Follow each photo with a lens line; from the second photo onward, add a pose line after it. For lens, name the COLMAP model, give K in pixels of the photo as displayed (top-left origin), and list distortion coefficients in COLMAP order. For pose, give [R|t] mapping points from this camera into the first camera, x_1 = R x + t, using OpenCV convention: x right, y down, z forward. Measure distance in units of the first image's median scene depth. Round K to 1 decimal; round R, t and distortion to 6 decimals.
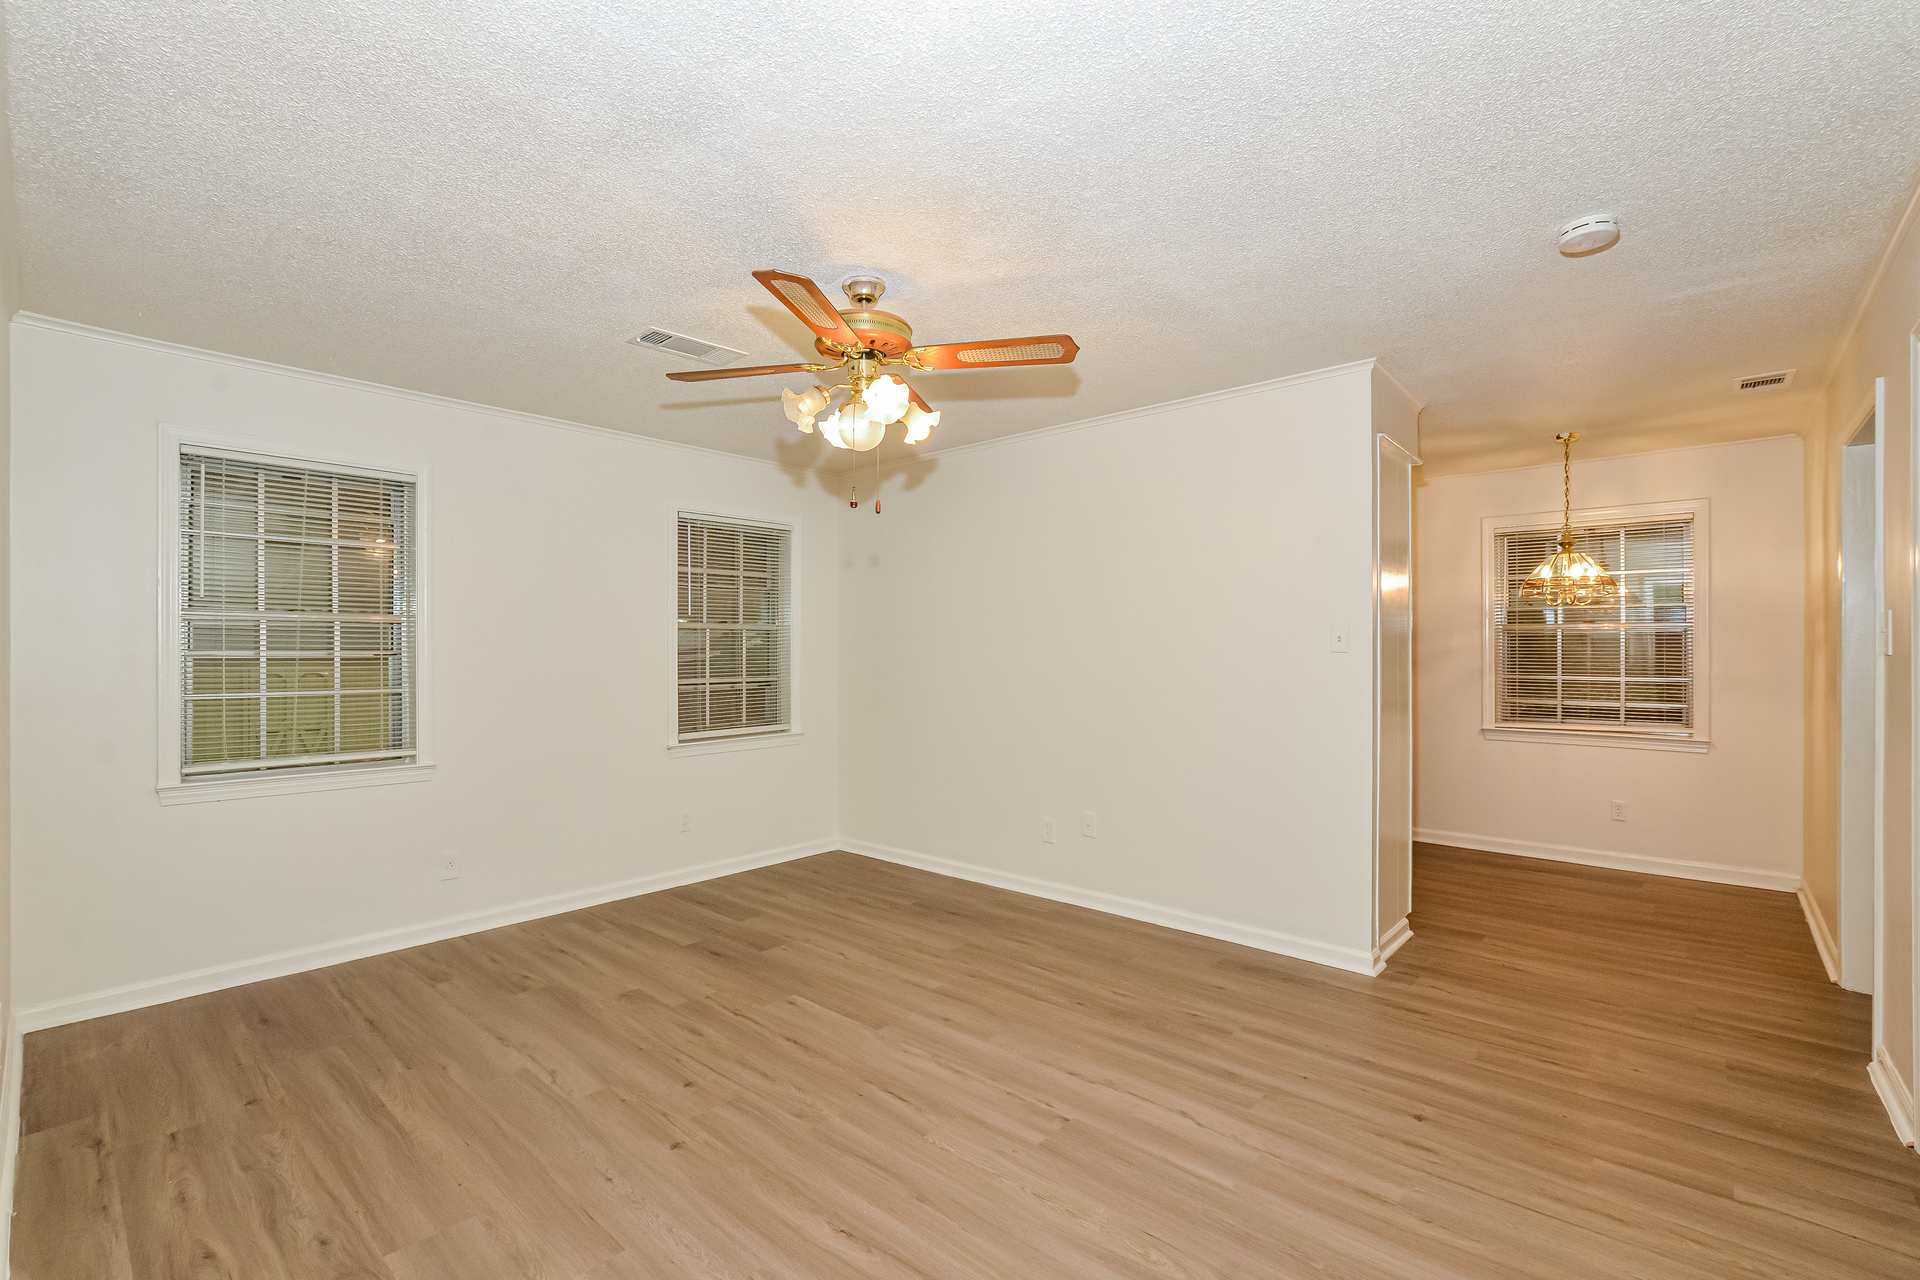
lens RADIAL K [[845.3, 0, 960.0], [0, 845.3, 640.0], [0, 0, 1]] dist [-0.012336, 0.000419]
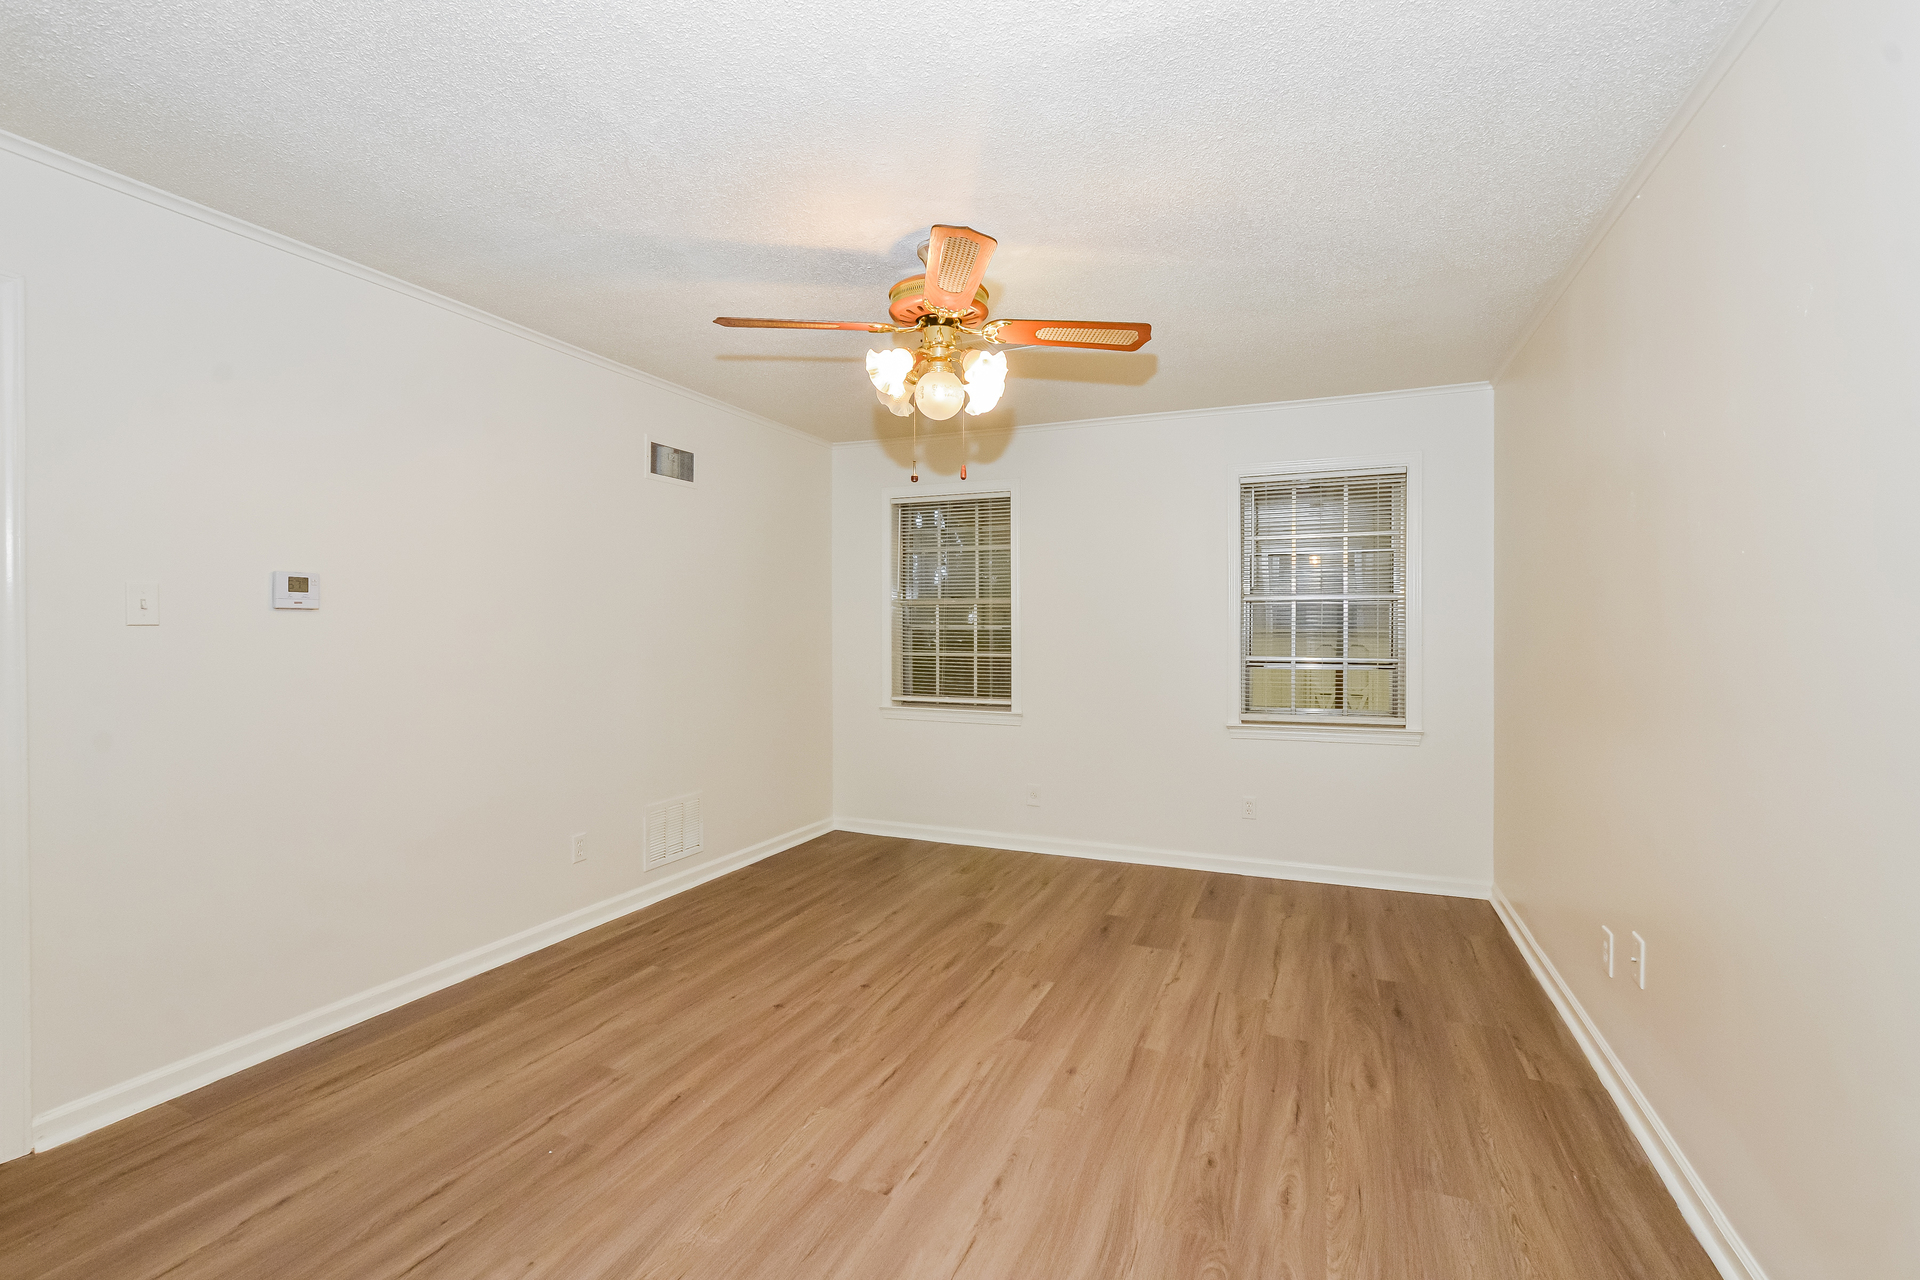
lens RADIAL K [[845.3, 0, 960.0], [0, 845.3, 640.0], [0, 0, 1]] dist [-0.012336, 0.000419]
pose [[0.314925, 0.016672, -0.948970, 0.631868], [0.011294, 0.999709, 0.021311, 0.006214], [0.949049, -0.017429, 0.314645, 0.557441]]
